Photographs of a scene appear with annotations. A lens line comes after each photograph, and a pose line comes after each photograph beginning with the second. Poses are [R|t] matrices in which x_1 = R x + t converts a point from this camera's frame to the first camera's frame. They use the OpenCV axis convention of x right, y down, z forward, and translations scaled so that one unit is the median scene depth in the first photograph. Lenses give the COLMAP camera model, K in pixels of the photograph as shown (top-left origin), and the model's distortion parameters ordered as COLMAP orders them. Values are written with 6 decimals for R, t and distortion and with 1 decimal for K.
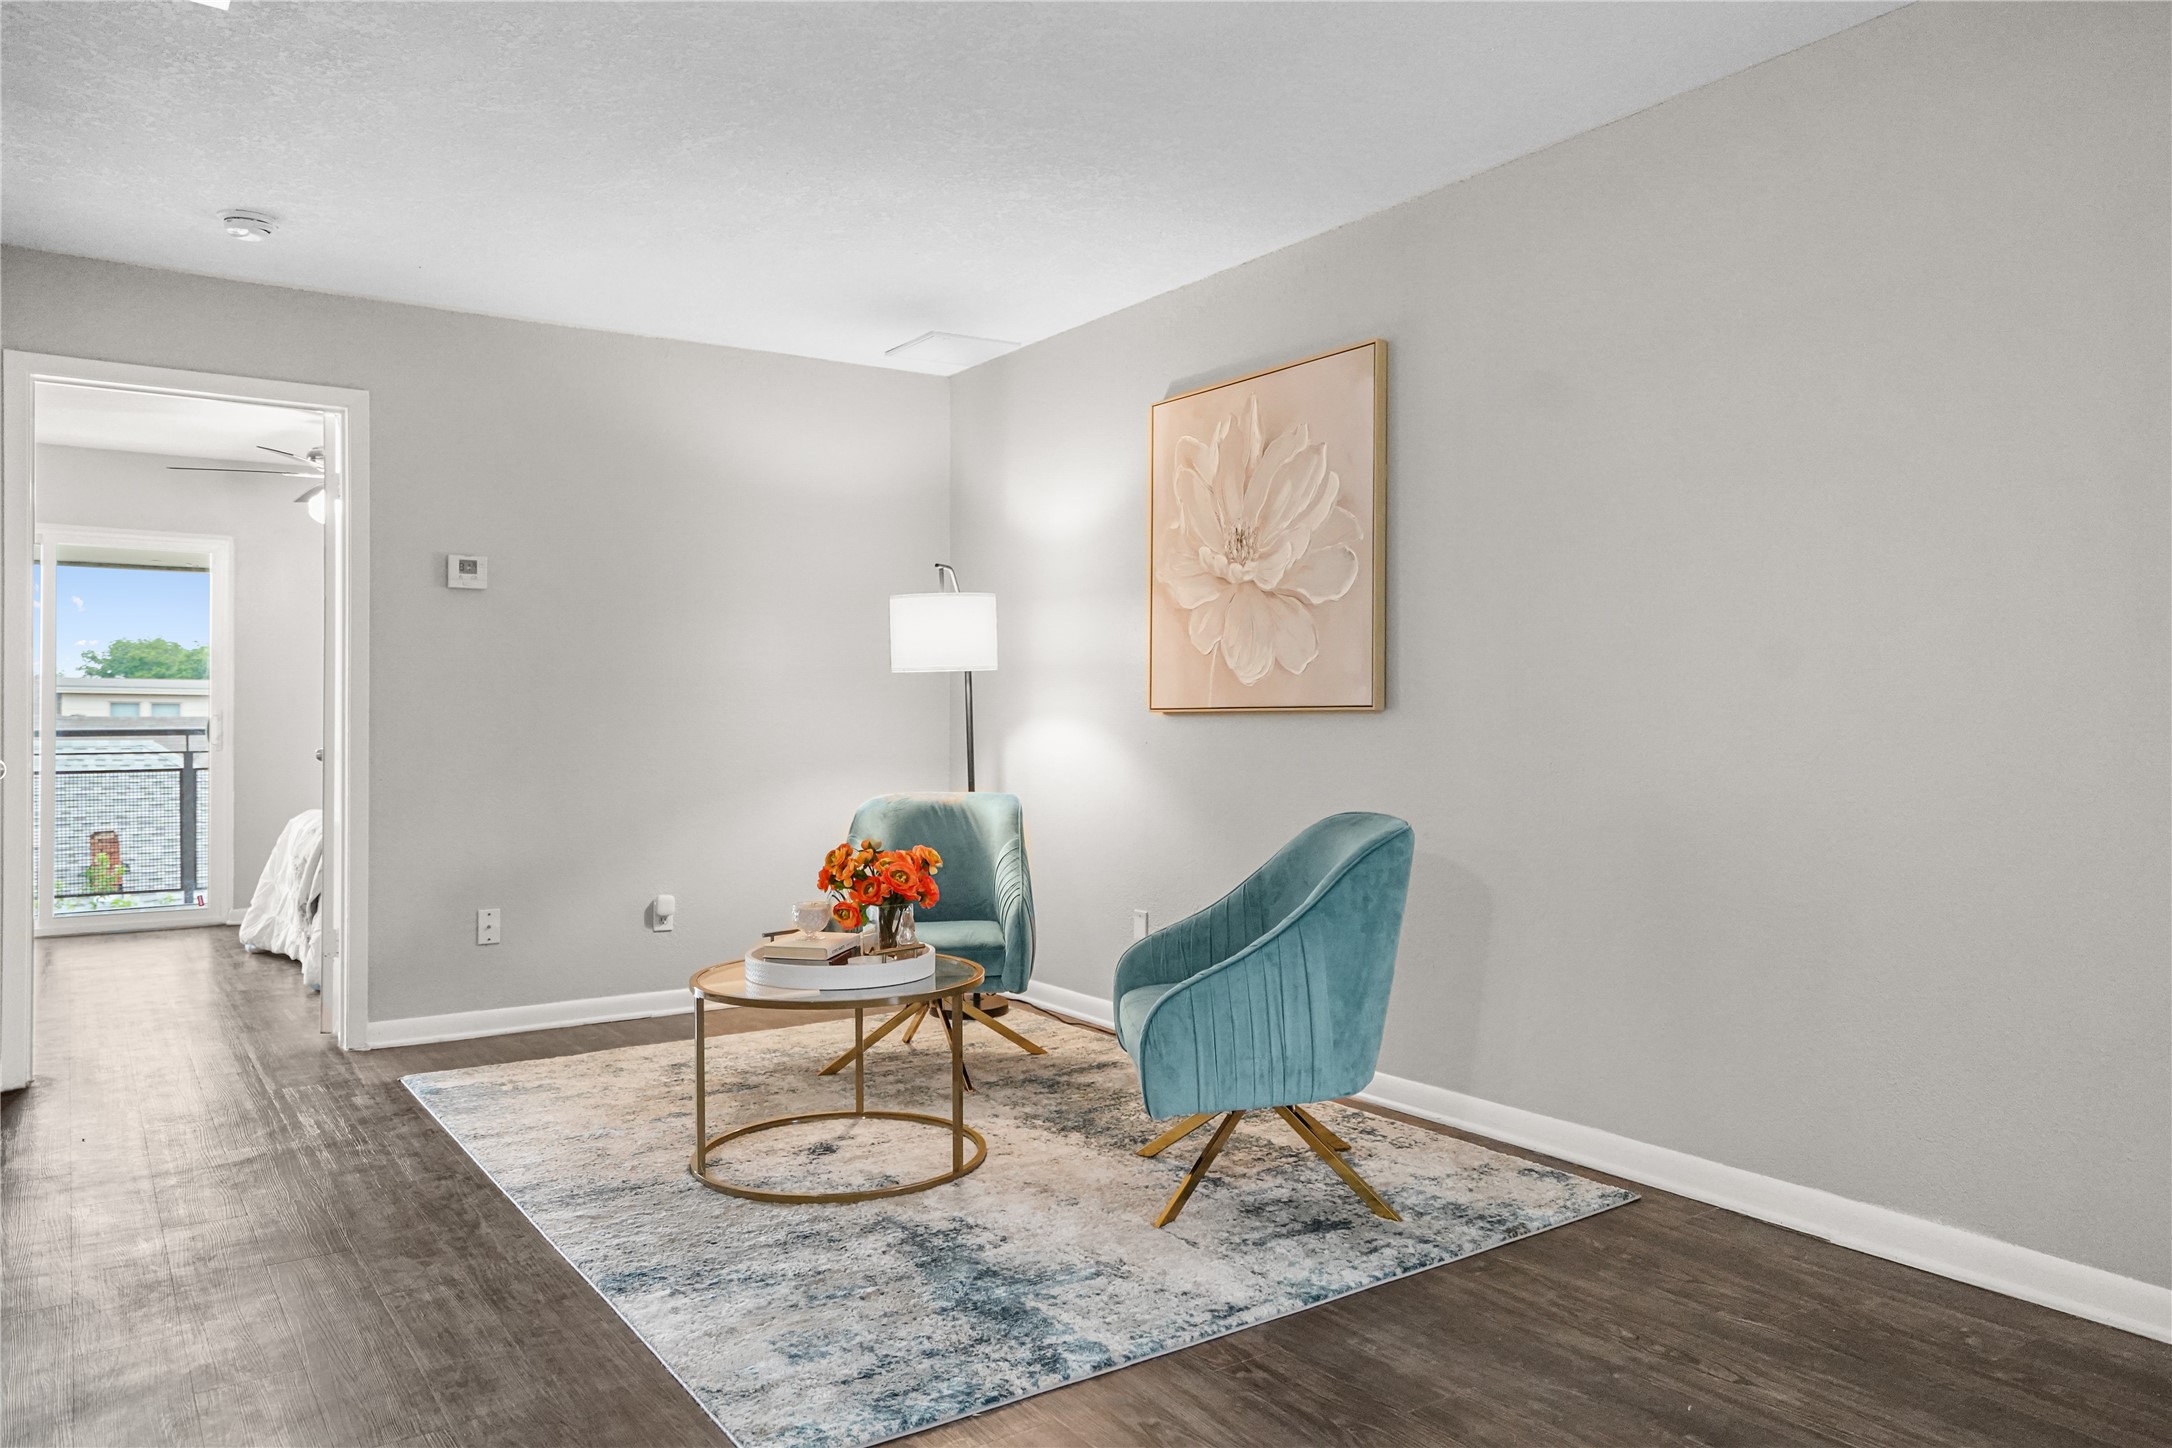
lens RADIAL K [[1486.4, 0, 1086.2], [0, 1486.4, 720.5], [0, 0, 1]] dist [-0.012732, -0.001252]
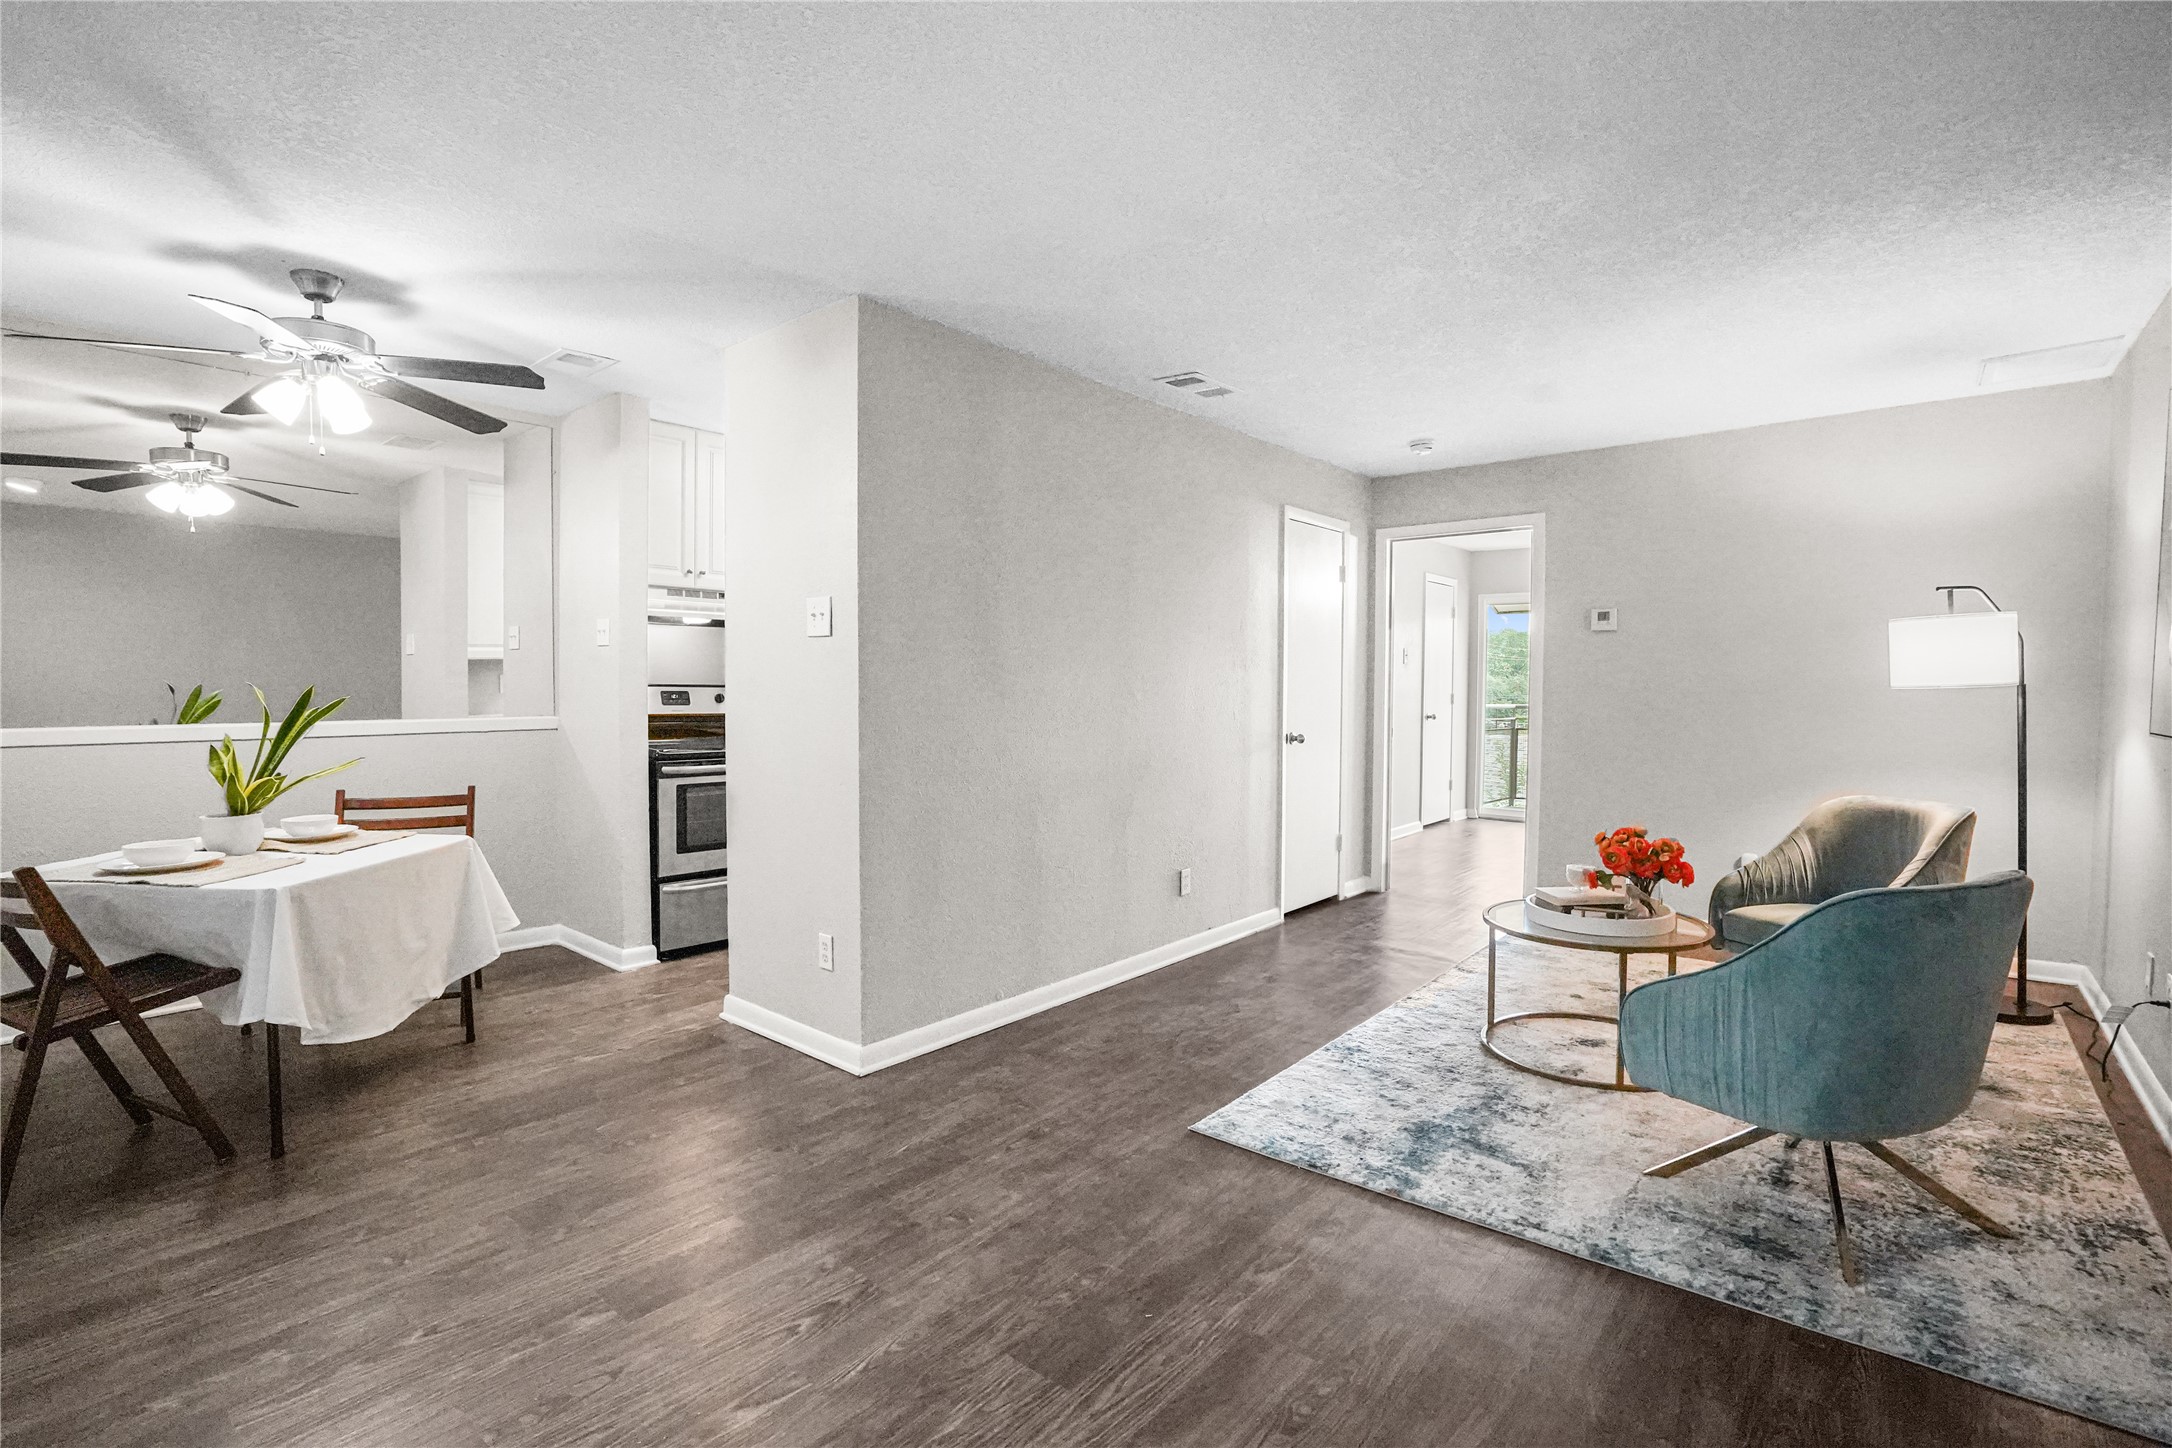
lens RADIAL K [[997.5, 0, 1087.4], [0, 997.5, 719.7], [0, 0, 1]] dist [-0.023996, 0.002104]
pose [[0.272247, 0.039590, -0.961413, 0.660995], [-0.000363, 0.999157, 0.041041, -0.061589], [0.962227, -0.010825, 0.272032, 0.332969]]
